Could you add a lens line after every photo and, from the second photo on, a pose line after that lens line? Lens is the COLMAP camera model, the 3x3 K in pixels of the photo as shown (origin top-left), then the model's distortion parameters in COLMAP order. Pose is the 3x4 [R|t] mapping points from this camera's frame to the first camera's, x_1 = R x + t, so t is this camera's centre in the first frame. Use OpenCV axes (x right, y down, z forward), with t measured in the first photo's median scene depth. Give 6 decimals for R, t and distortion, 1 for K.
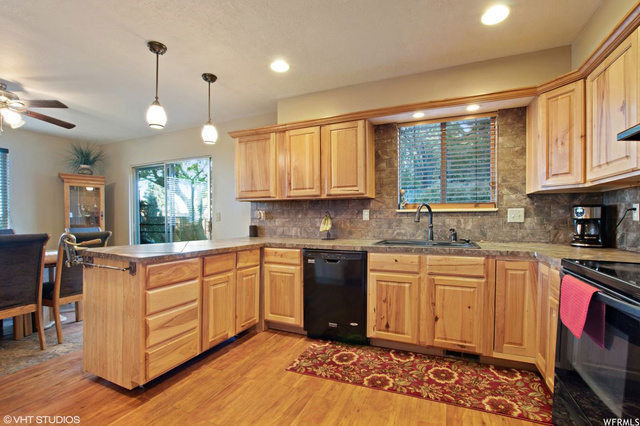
lens RADIAL K [[285.8, 0, 318.6], [0, 285.8, 219.3], [0, 0, 1]] dist [-0.004945, -0.000371]
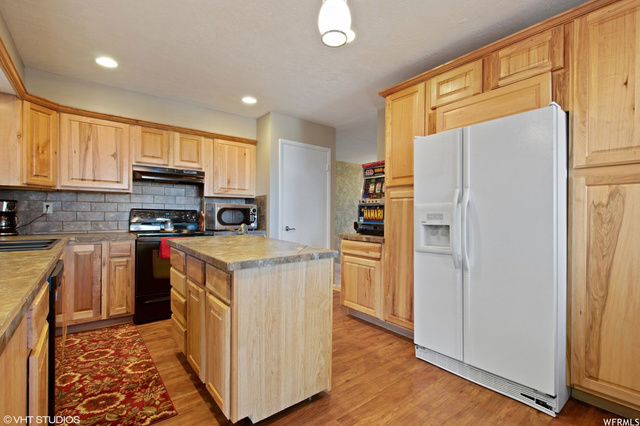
lens RADIAL K [[295.0, 0, 321.1], [0, 295.0, 217.0], [0, 0, 1]] dist [0.002051, -0.000102]
pose [[-0.882578, 0.000424, 0.470167, -0.685873], [0.000150, 1.000000, -0.000620, 0.017987], [-0.470167, -0.000477, -0.882577, 1.287203]]
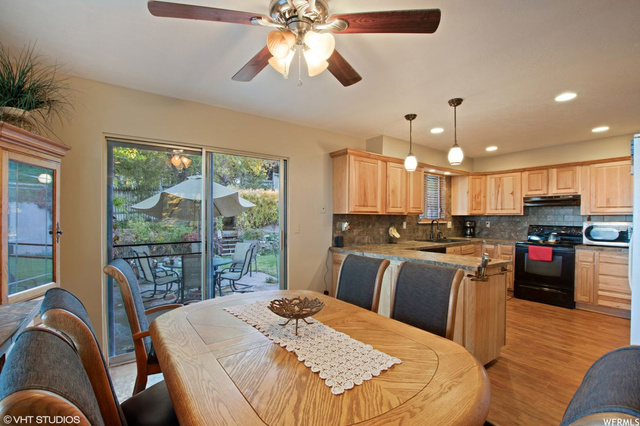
lens RADIAL K [[285.8, 0, 316.9], [0, 285.8, 213.7], [0, 0, 1]] dist [-0.004945, -0.000371]
pose [[0.508109, 0.013556, 0.861186, -1.725289], [-0.000235, 0.999878, -0.015601, -0.066950], [-0.861293, 0.007725, 0.508051, 0.769004]]
